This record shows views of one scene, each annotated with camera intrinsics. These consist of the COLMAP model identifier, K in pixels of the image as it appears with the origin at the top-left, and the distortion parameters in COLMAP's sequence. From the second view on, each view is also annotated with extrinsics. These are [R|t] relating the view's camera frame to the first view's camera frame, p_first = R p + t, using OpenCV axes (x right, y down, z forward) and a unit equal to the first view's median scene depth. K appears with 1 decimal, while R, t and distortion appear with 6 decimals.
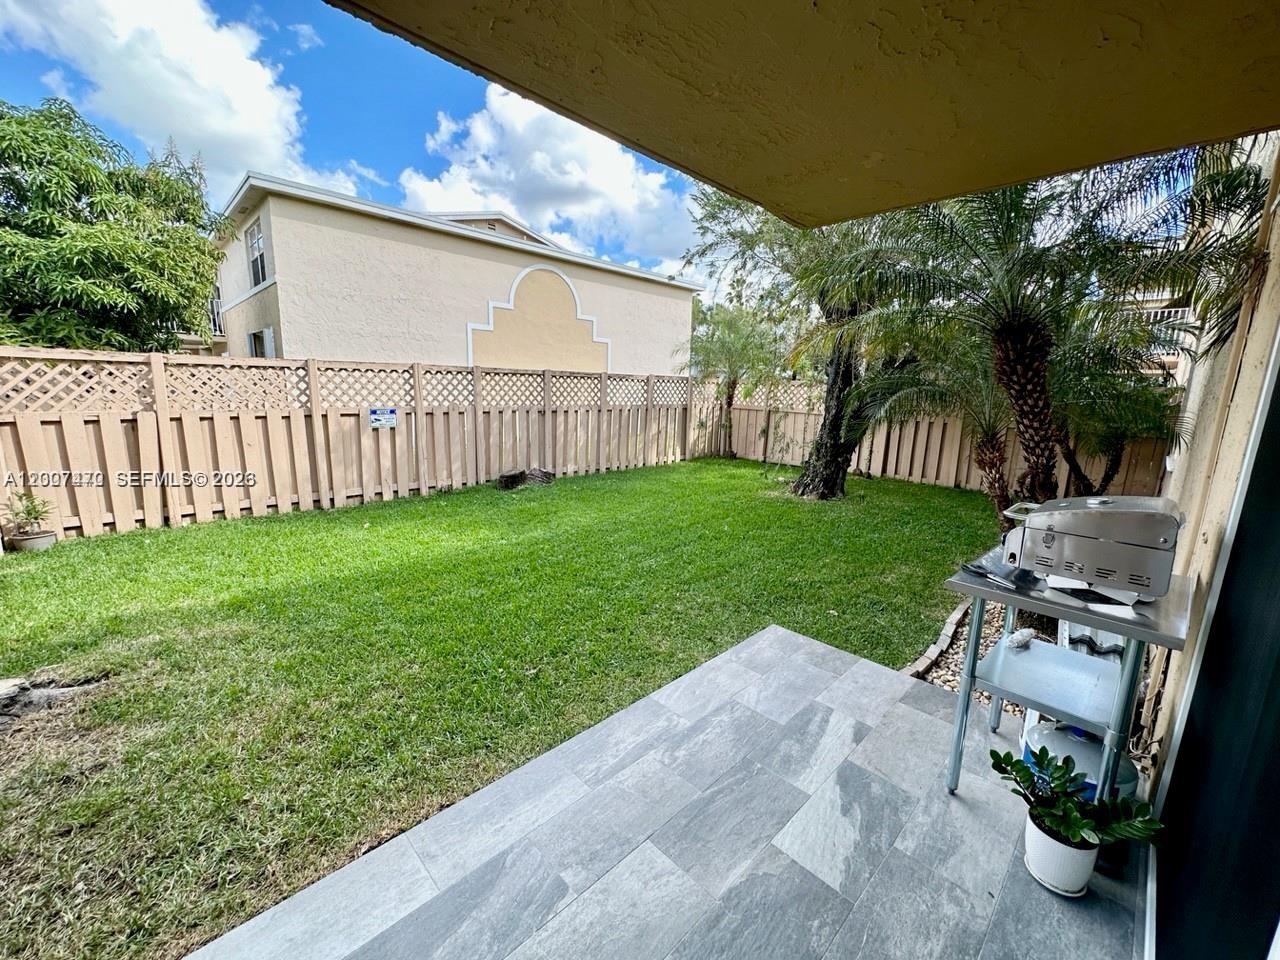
lens RADIAL K [[510.1, 0, 640.6], [0, 510.1, 480.1], [0, 0, 1]] dist [-0.006146, 0.002773]
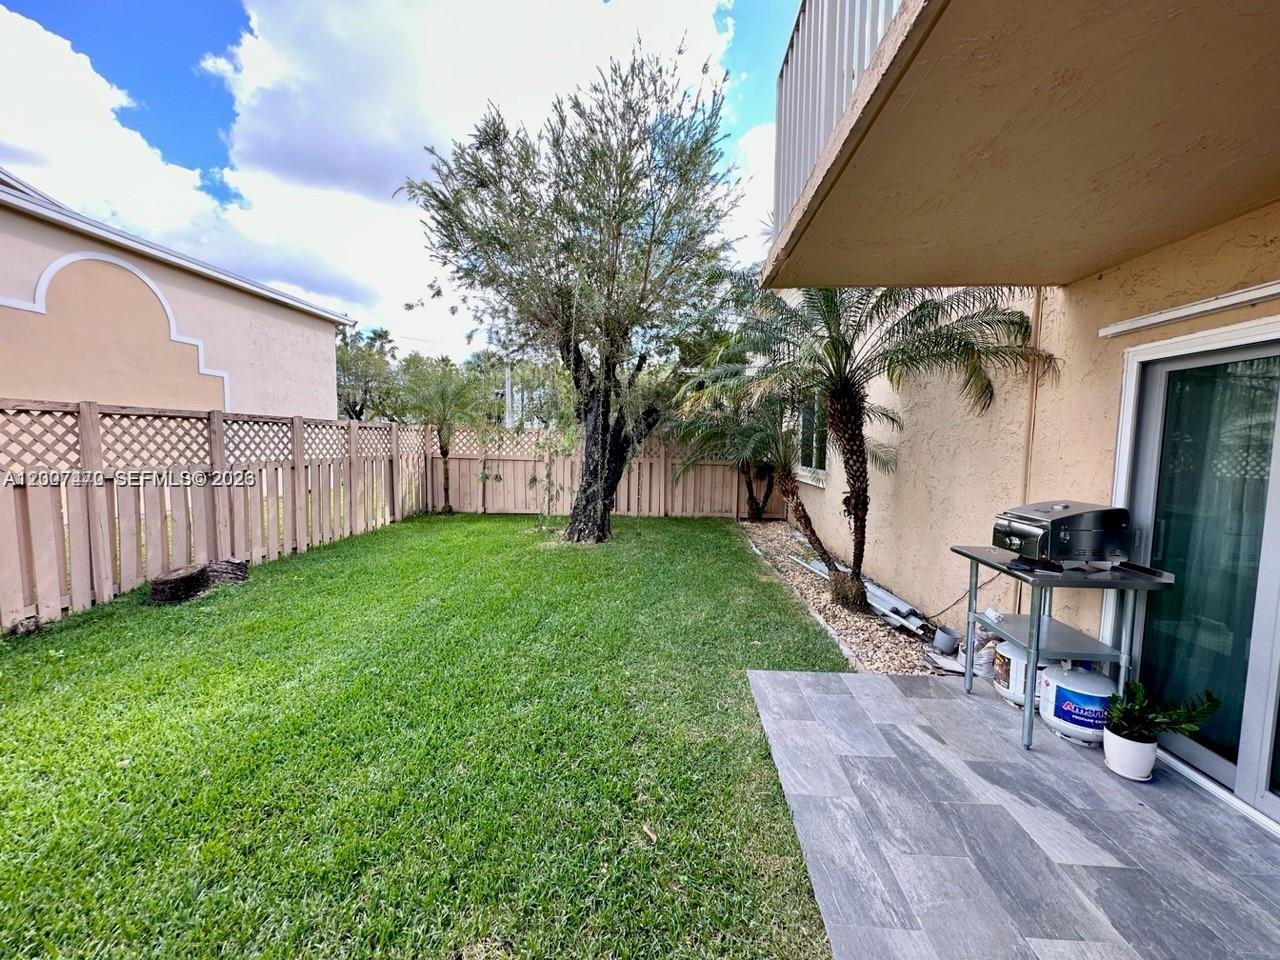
lens RADIAL K [[510.1, 0, 638.3], [0, 510.1, 481.6], [0, 0, 1]] dist [-0.006146, 0.002773]
pose [[0.747301, -0.068258, 0.660970, -0.221569], [0.126223, 0.991181, -0.040351, -0.027956], [-0.652387, 0.113584, 0.749326, 0.149887]]
